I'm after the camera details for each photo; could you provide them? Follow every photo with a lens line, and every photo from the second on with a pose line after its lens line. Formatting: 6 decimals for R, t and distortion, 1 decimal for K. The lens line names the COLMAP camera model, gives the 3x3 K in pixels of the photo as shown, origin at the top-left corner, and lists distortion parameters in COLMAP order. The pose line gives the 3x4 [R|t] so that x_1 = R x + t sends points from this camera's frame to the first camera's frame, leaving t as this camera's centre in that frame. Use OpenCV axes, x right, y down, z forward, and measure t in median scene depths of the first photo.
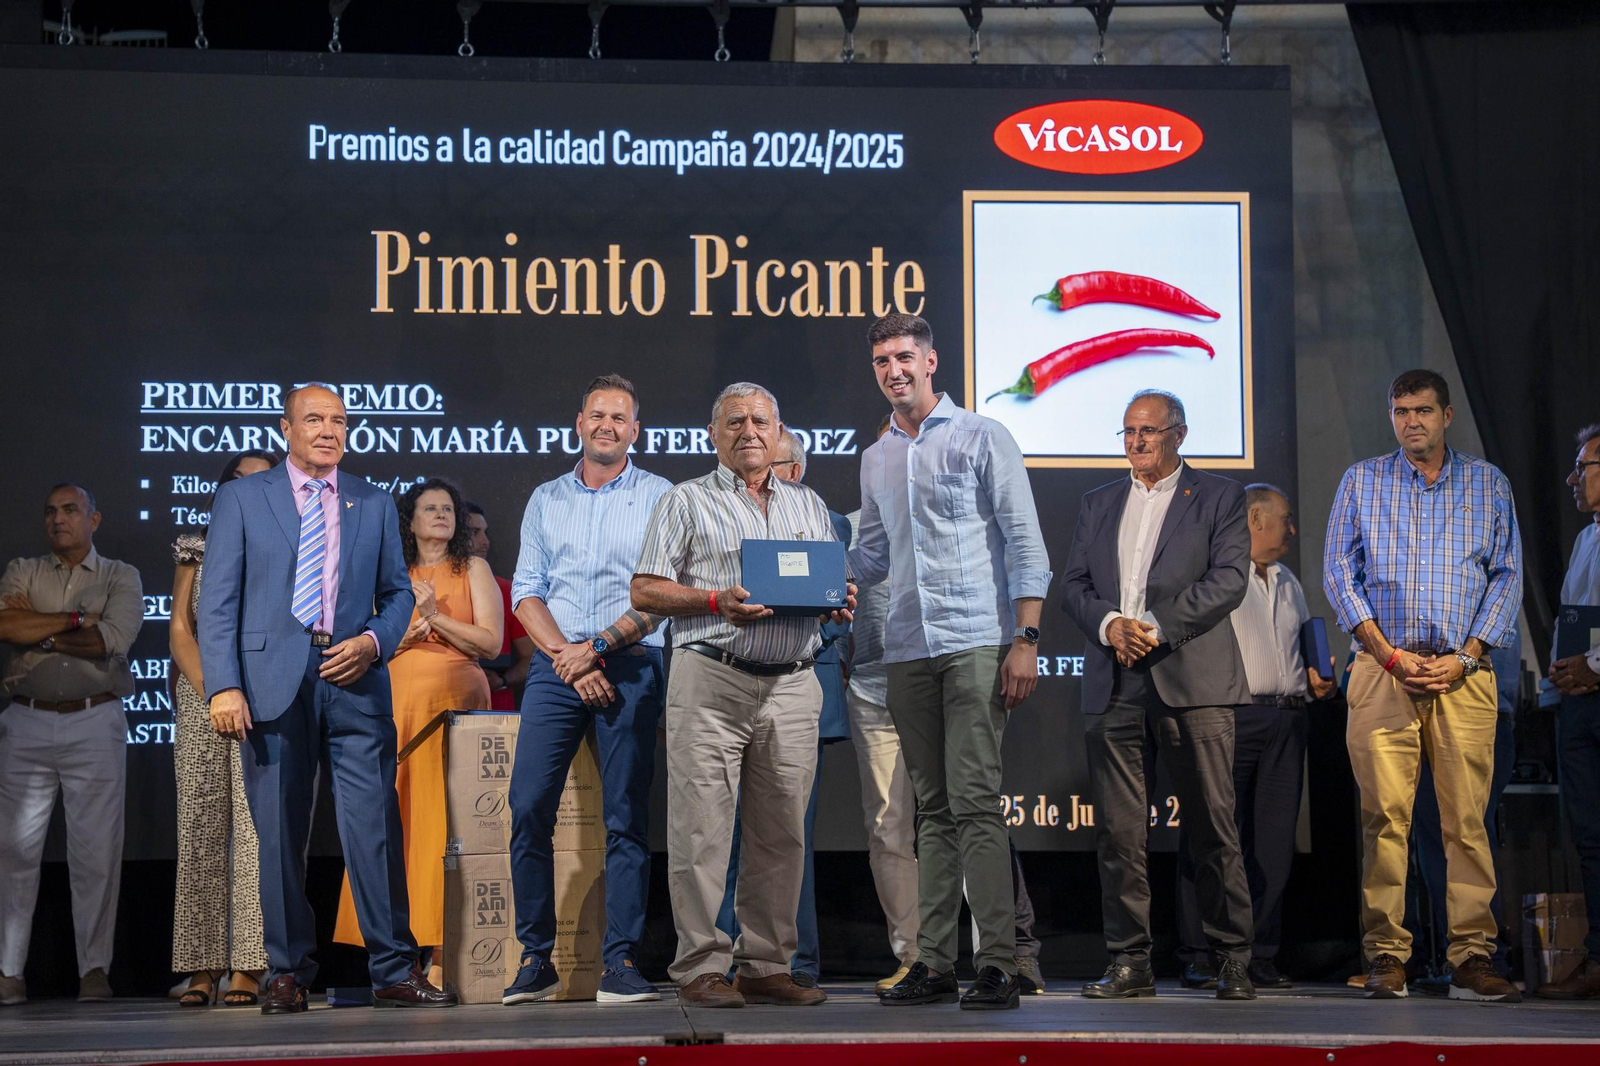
lens RADIAL K [[2773.2, 0, 812.1], [0, 2773.2, 531.6], [0, 0, 1]] dist [0.364462, 0.000000]
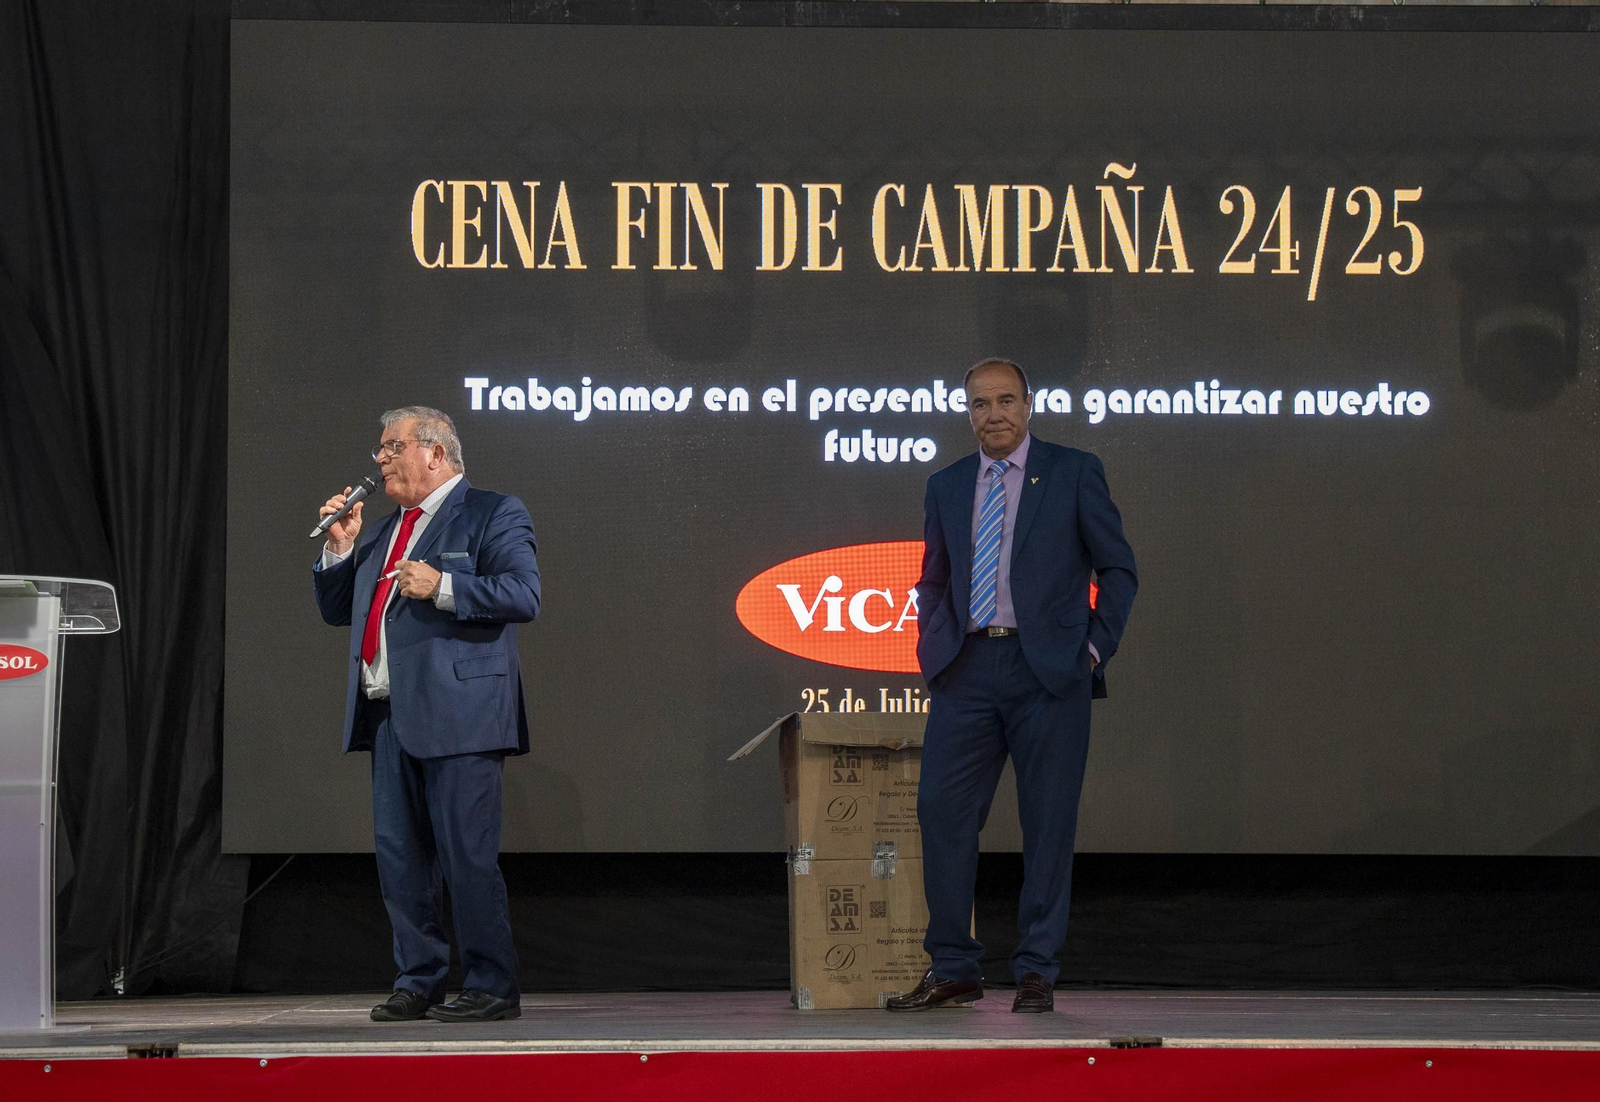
lens RADIAL K [[3758.5, 0, 799.5], [0, 3758.5, 540.3], [0, 0, 1]] dist [0.231612, 0.000000]
pose [[0.999964, 0.004453, -0.007256, -0.085983], [-0.004211, 0.999448, 0.032955, -0.031146], [0.007399, -0.032924, 0.999430, -0.256612]]
